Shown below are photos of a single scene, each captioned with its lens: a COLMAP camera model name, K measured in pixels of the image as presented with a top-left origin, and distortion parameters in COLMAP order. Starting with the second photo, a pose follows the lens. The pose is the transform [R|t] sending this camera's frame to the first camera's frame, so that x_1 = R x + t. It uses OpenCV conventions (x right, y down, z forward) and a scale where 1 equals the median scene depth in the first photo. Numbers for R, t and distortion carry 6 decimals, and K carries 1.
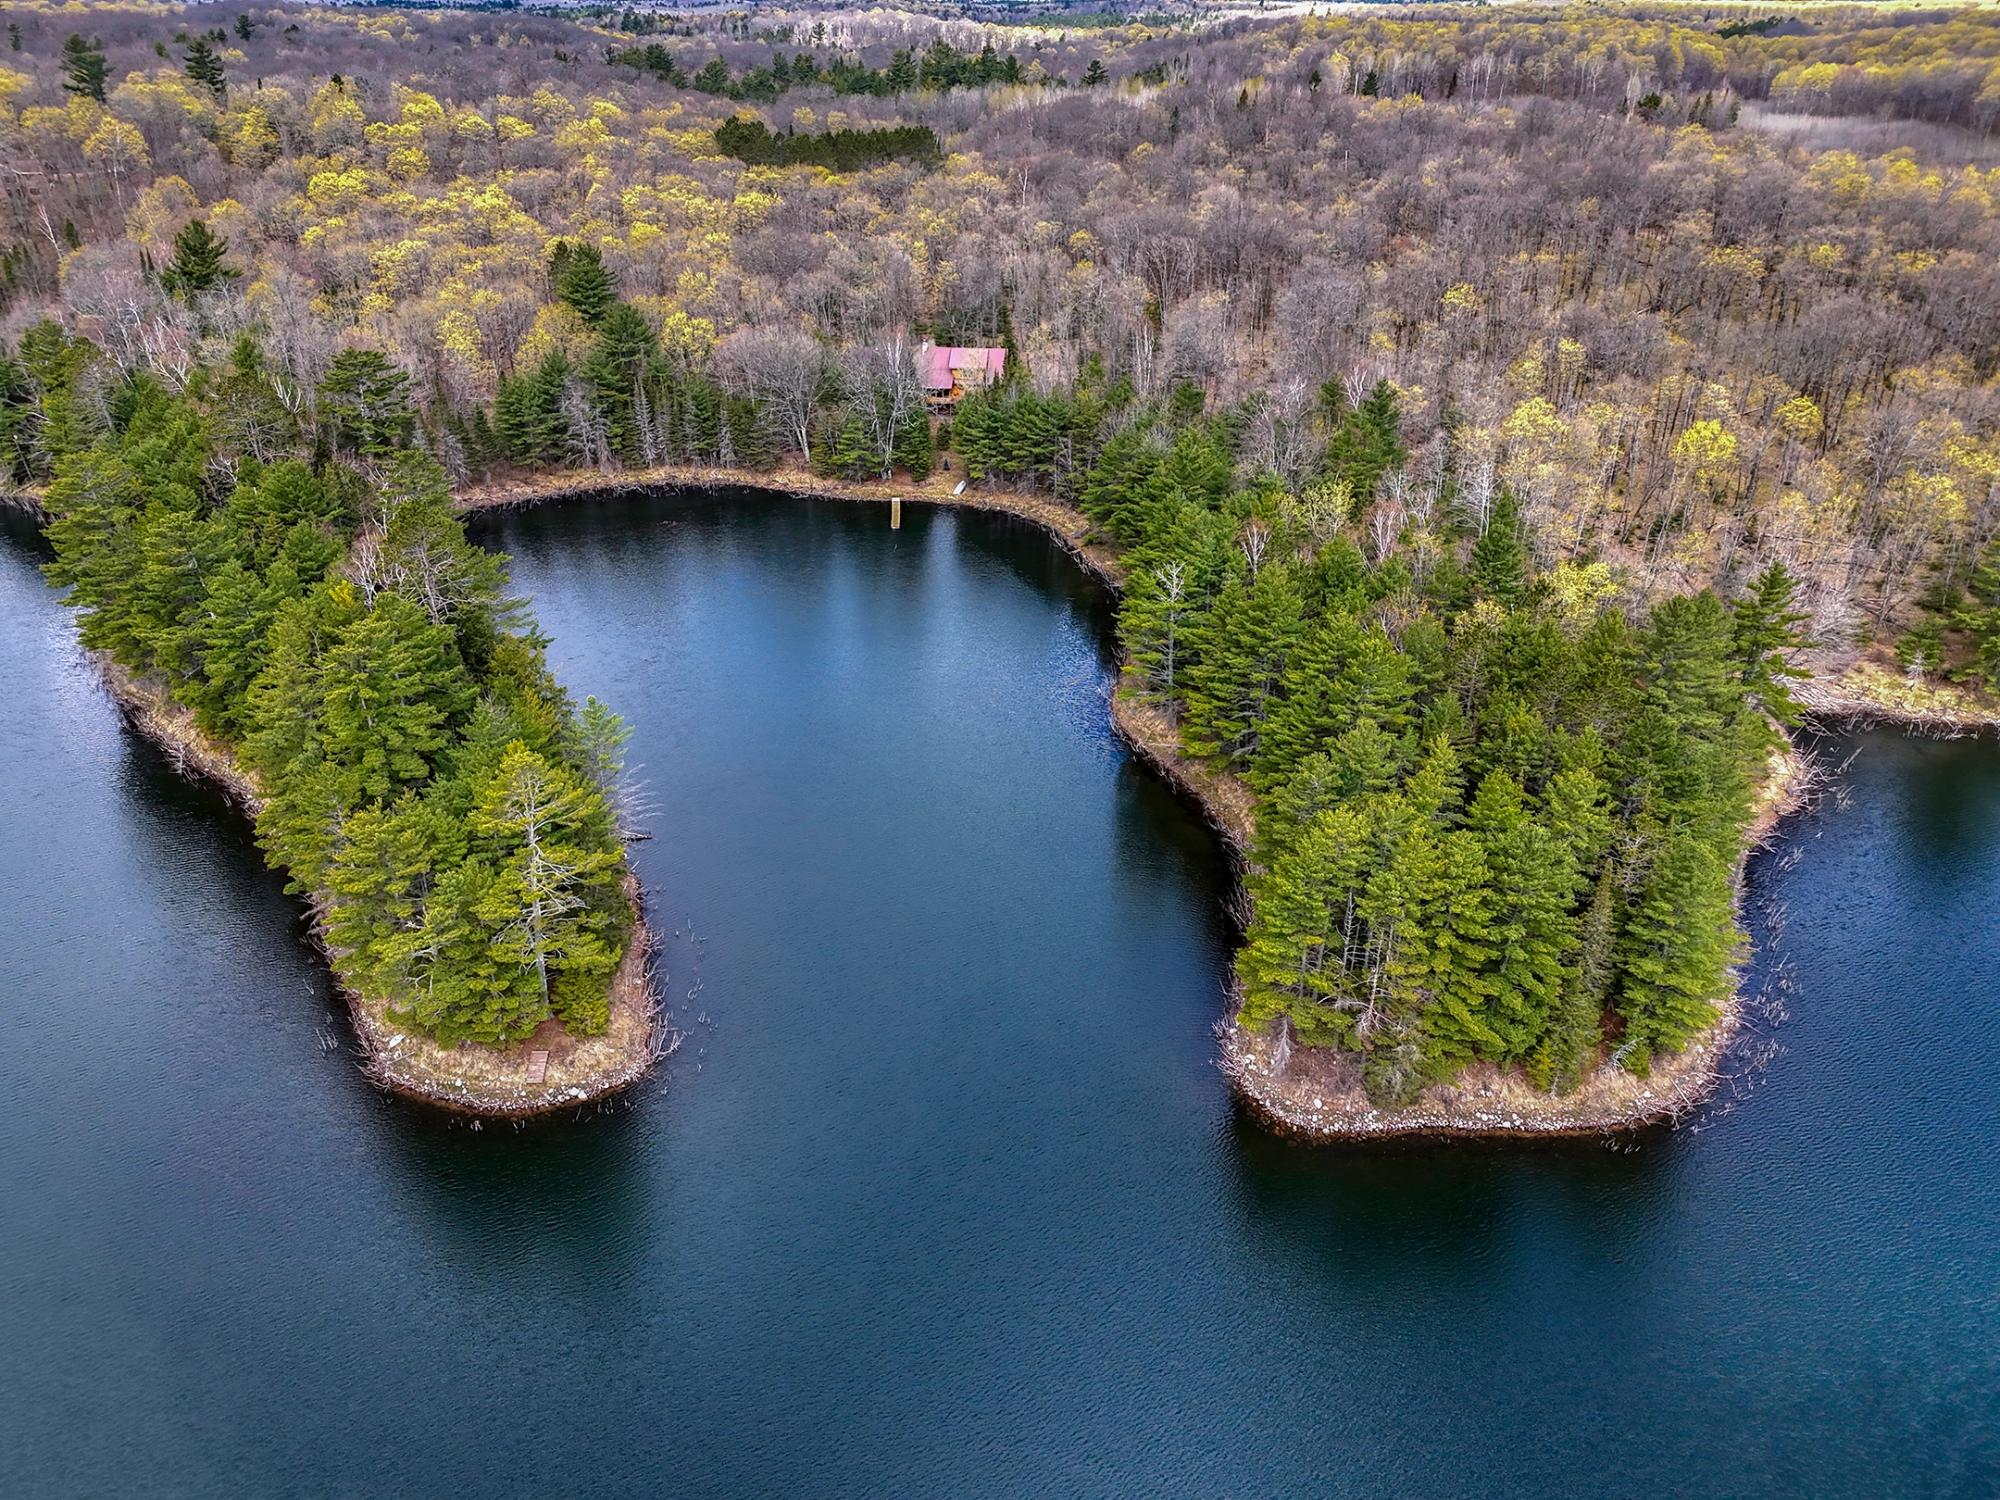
lens RADIAL K [[1429.2, 0, 1012.8], [0, 1429.2, 753.3], [0, 0, 1]] dist [0.035914, -0.010520]
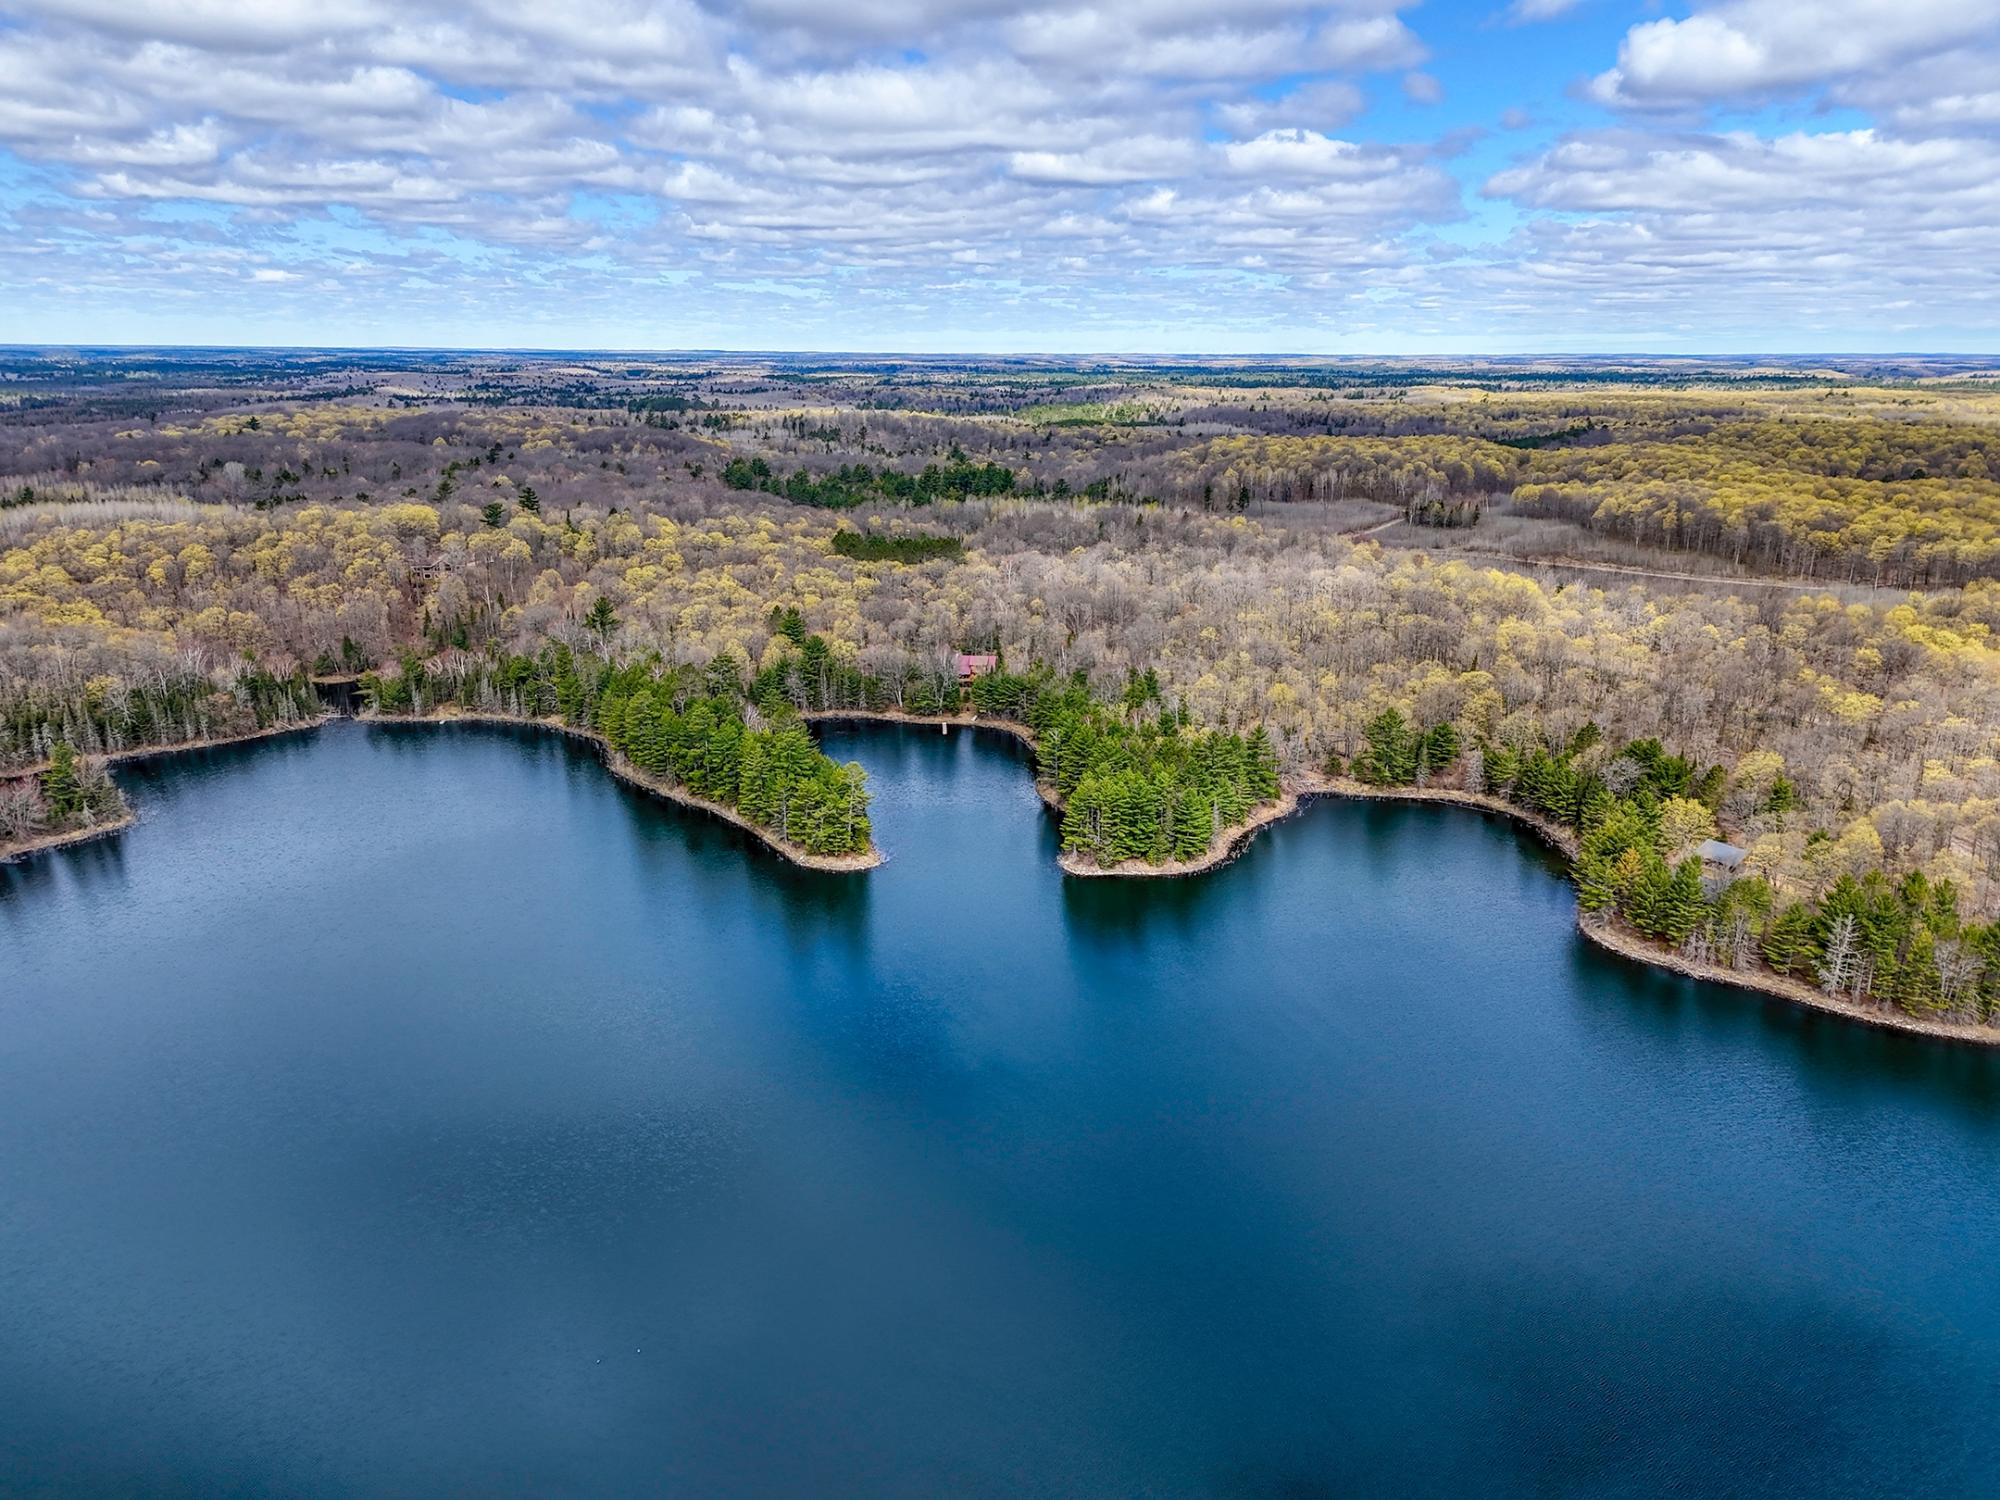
lens RADIAL K [[1429.2, 0, 997.4], [0, 1429.2, 748.8], [0, 0, 1]] dist [0.035914, -0.010520]
pose [[0.999922, 0.002427, -0.012271, 0.020705], [-0.005037, 0.976062, -0.217434, 0.283090], [0.011449, 0.217479, 0.975998, -0.937739]]
